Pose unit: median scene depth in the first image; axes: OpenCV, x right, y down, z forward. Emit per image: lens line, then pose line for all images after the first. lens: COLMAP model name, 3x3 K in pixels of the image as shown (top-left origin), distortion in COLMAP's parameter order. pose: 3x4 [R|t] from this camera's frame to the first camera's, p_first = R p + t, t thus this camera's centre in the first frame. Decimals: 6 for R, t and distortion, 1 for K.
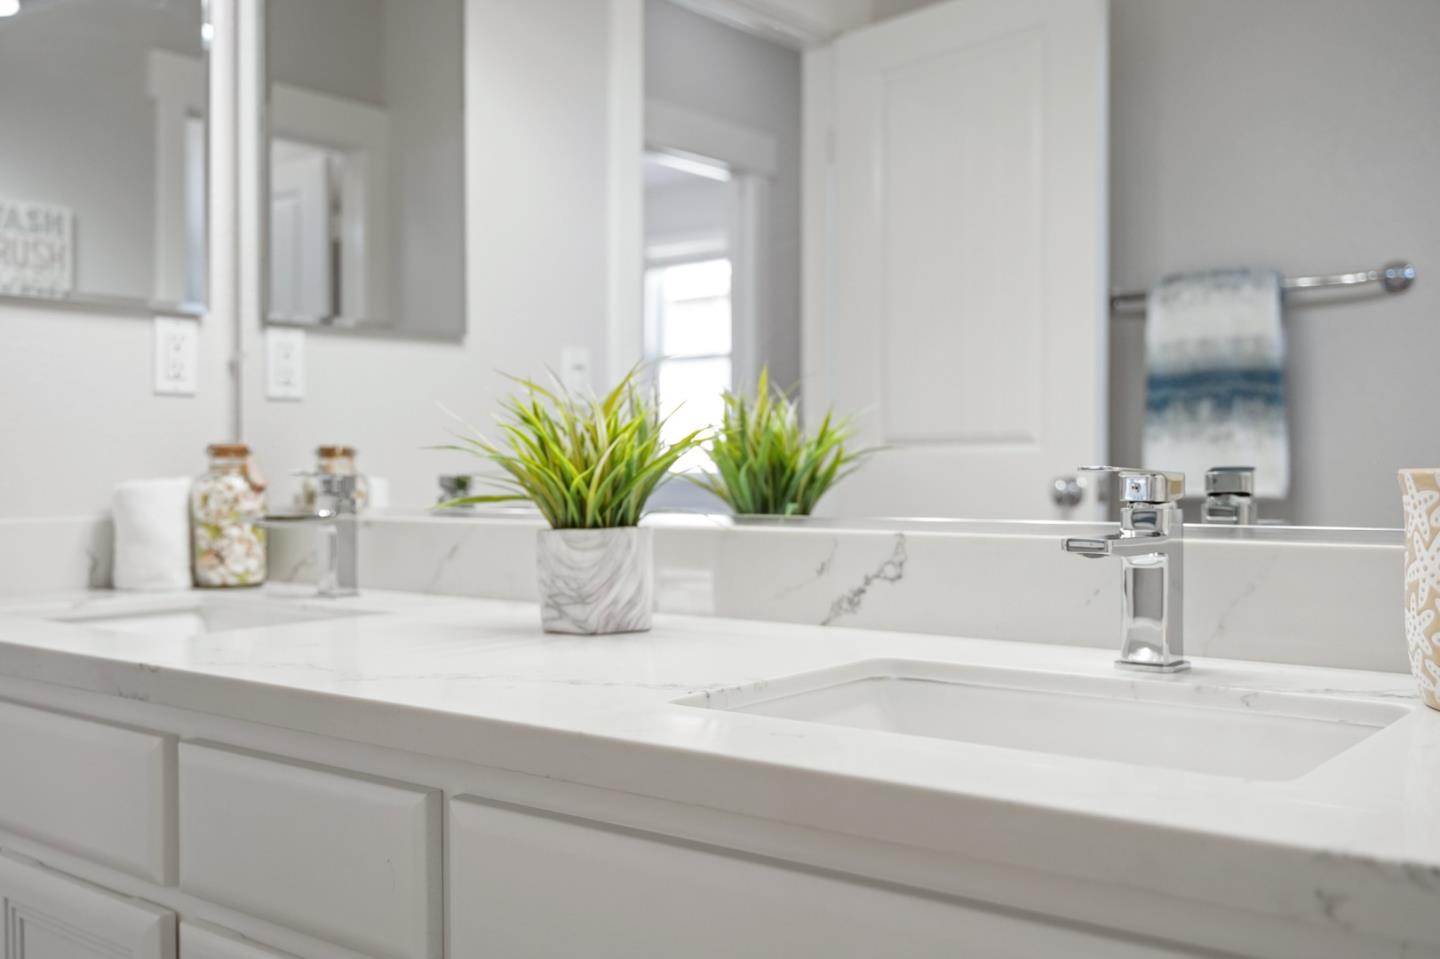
lens RADIAL K [[1401.6, 0, 721.1], [0, 1401.6, 478.0], [0, 0, 1]] dist [-0.018955, 0.000000]
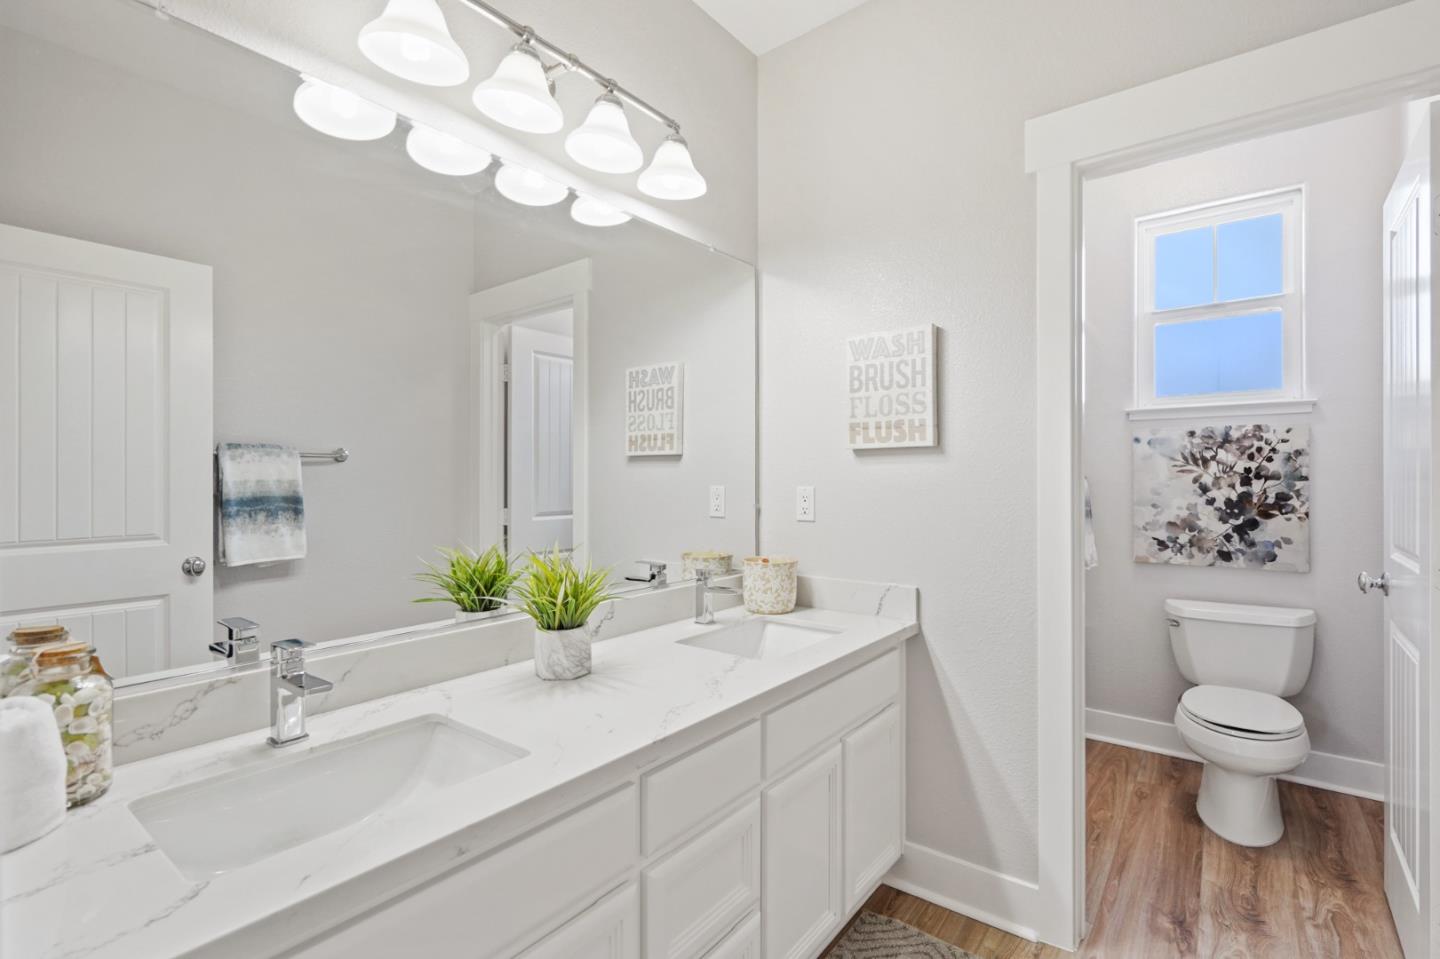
lens RADIAL K [[668.6, 0, 722.0], [0, 668.6, 479.6], [0, 0, 1]] dist [-0.004626, -0.000069]
pose [[0.001683, 0.000354, 0.999999, -0.570343], [0.006222, 0.999981, -0.000365, -0.096275], [-0.999979, 0.006223, 0.001681, 0.364624]]
